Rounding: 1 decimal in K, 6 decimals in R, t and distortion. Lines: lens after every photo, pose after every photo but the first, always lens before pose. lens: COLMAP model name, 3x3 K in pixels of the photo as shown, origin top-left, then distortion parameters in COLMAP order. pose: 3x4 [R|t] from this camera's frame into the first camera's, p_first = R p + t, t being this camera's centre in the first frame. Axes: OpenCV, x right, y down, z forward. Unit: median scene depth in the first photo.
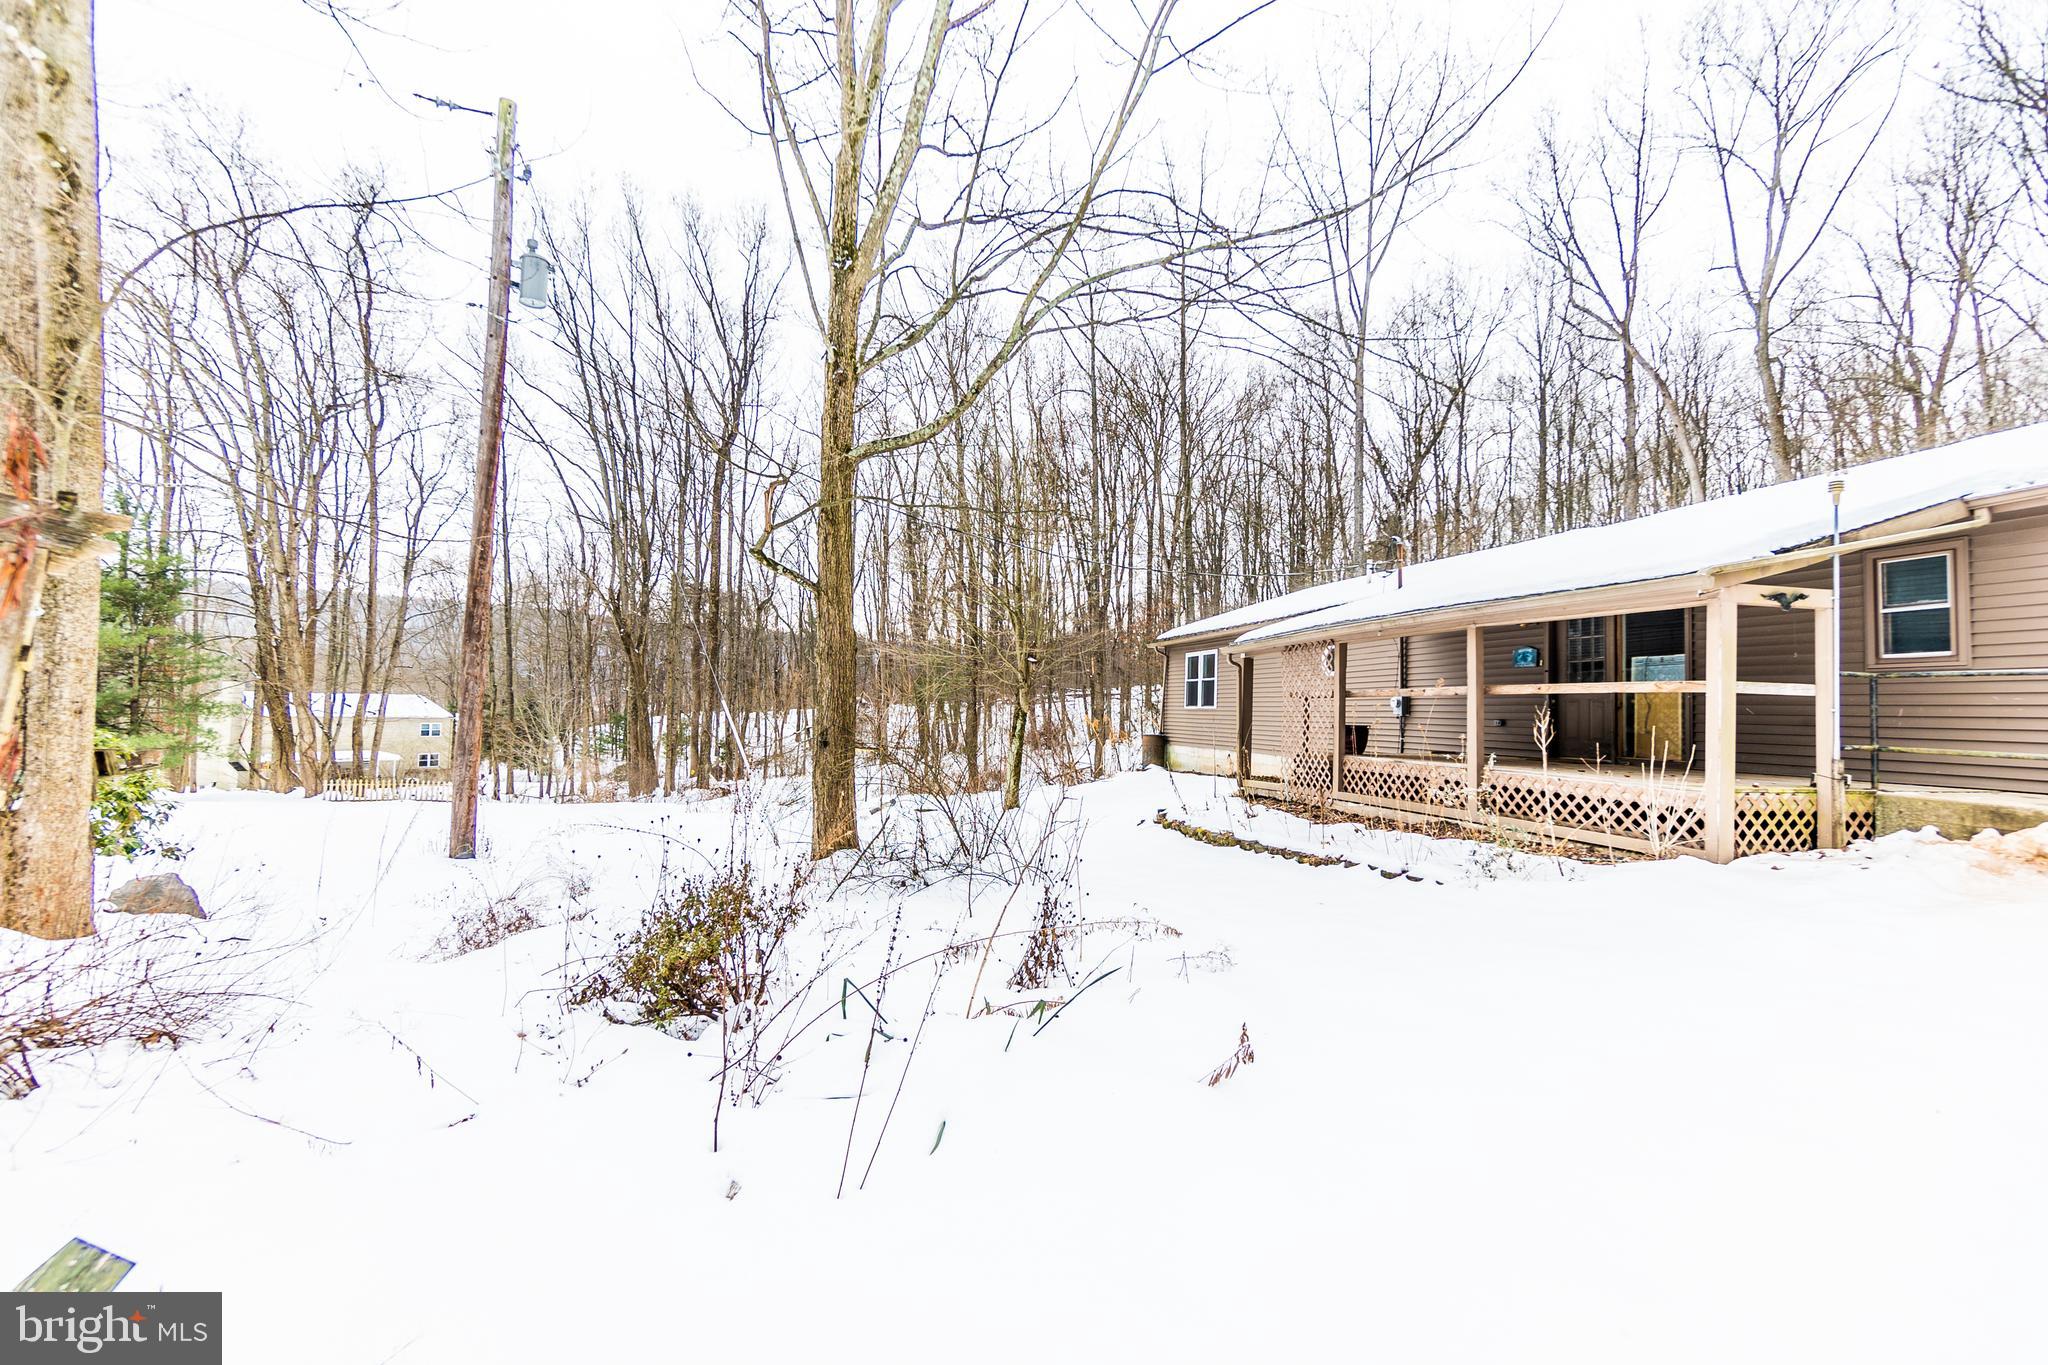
lens RADIAL K [[882.9, 0, 1006.7], [0, 882.9, 669.5], [0, 0, 1]] dist [-0.009513, 0.002143]
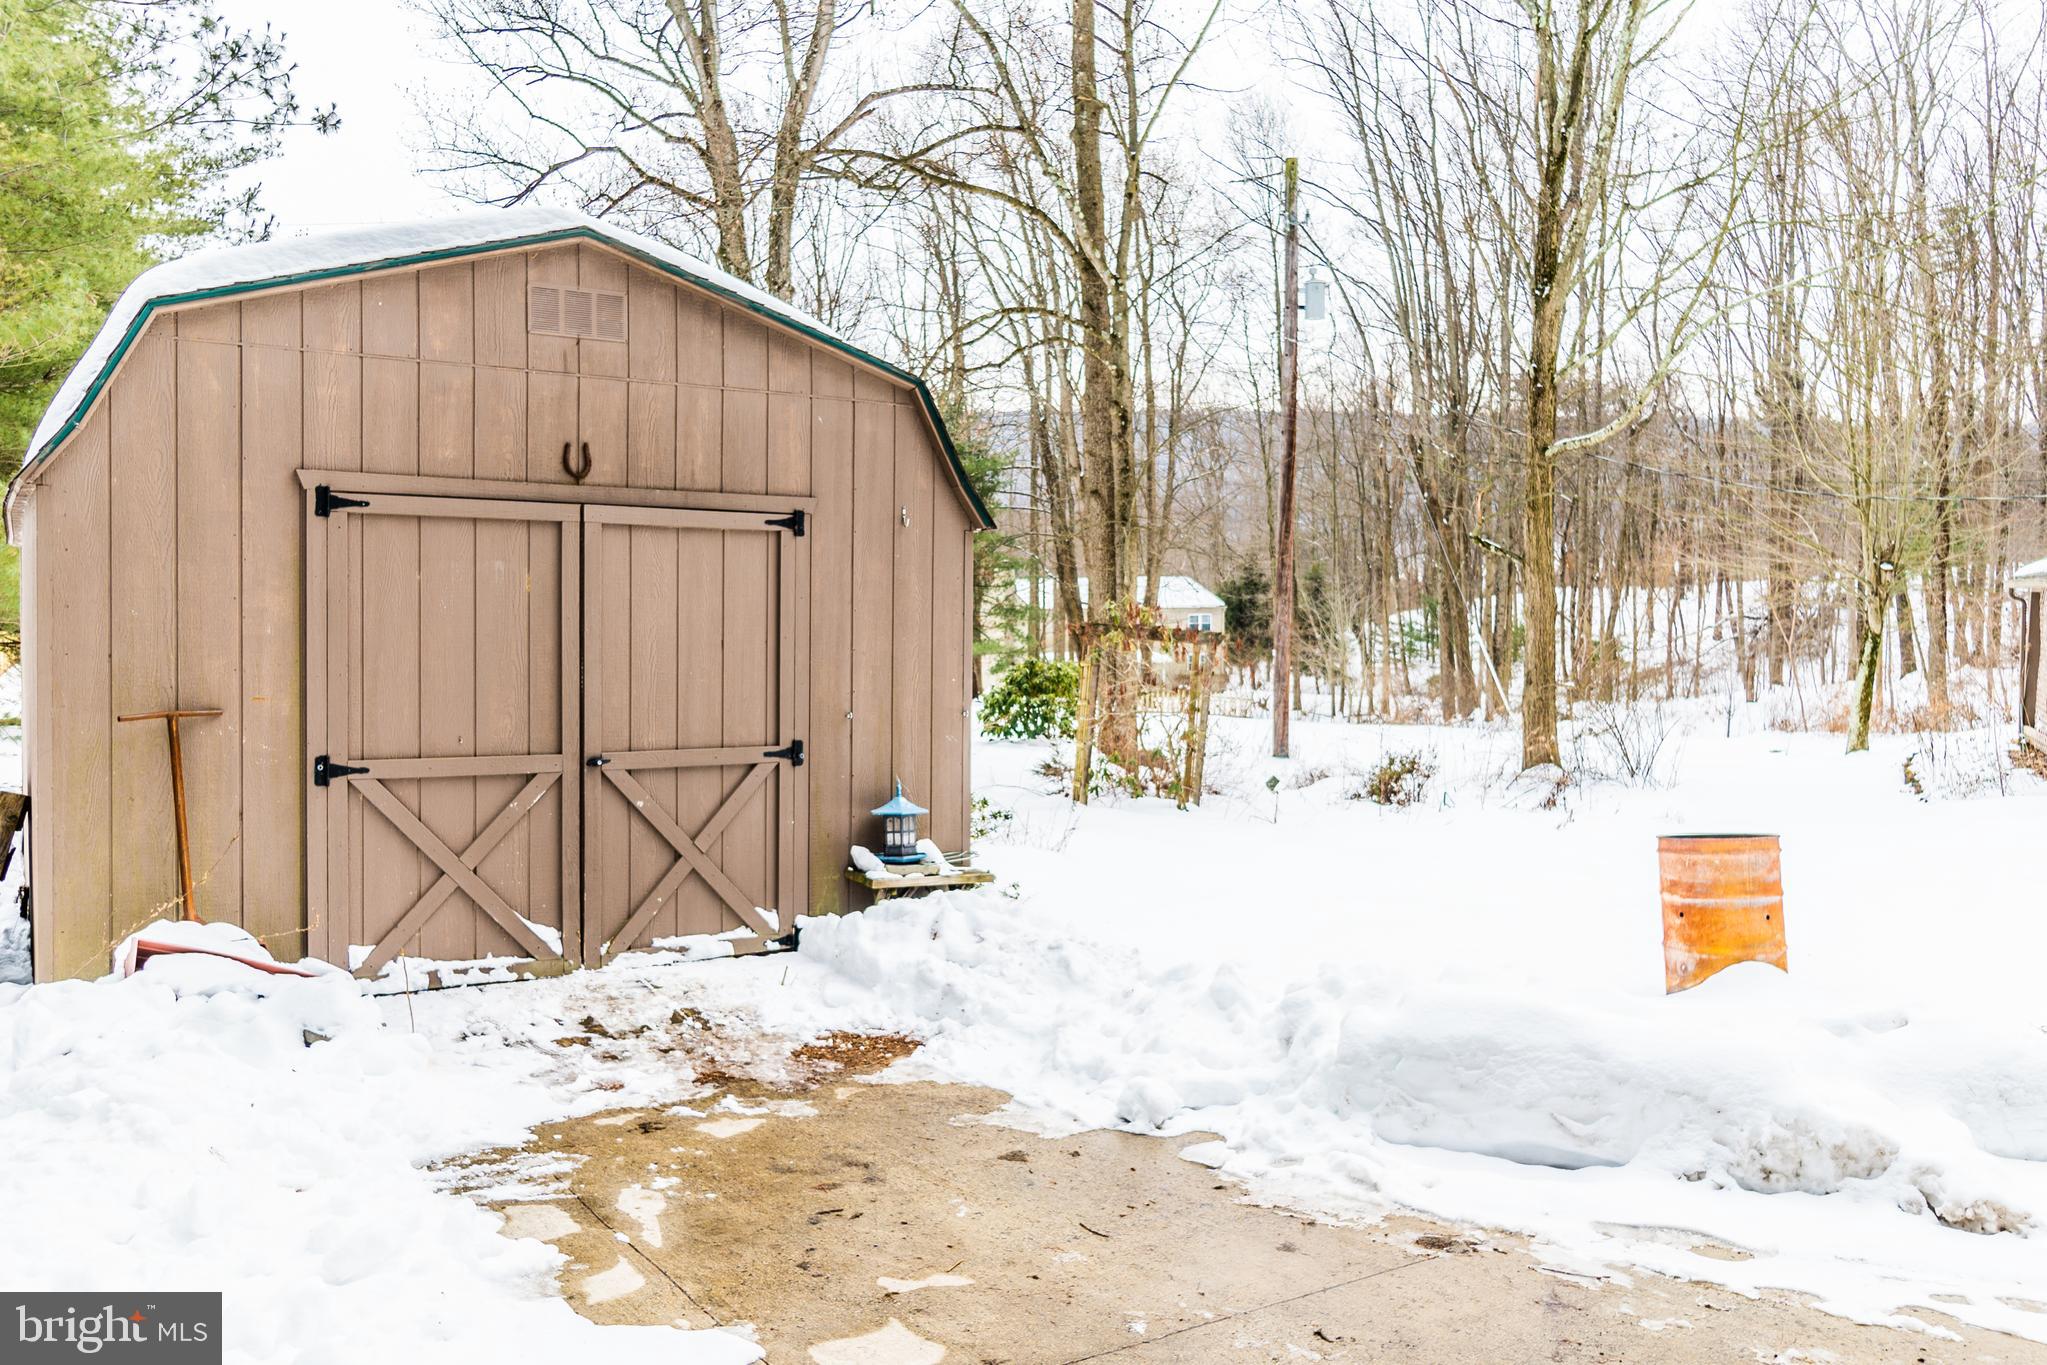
lens RADIAL K [[1607.7, 0, 1026.2], [0, 1607.7, 682.5], [0, 0, 1]] dist [-0.007835, -0.001408]
pose [[0.782317, 0.027118, -0.622290, 0.381624], [0.045288, 0.993931, 0.100246, -0.102843], [0.621232, -0.106607, 0.776341, -0.718534]]
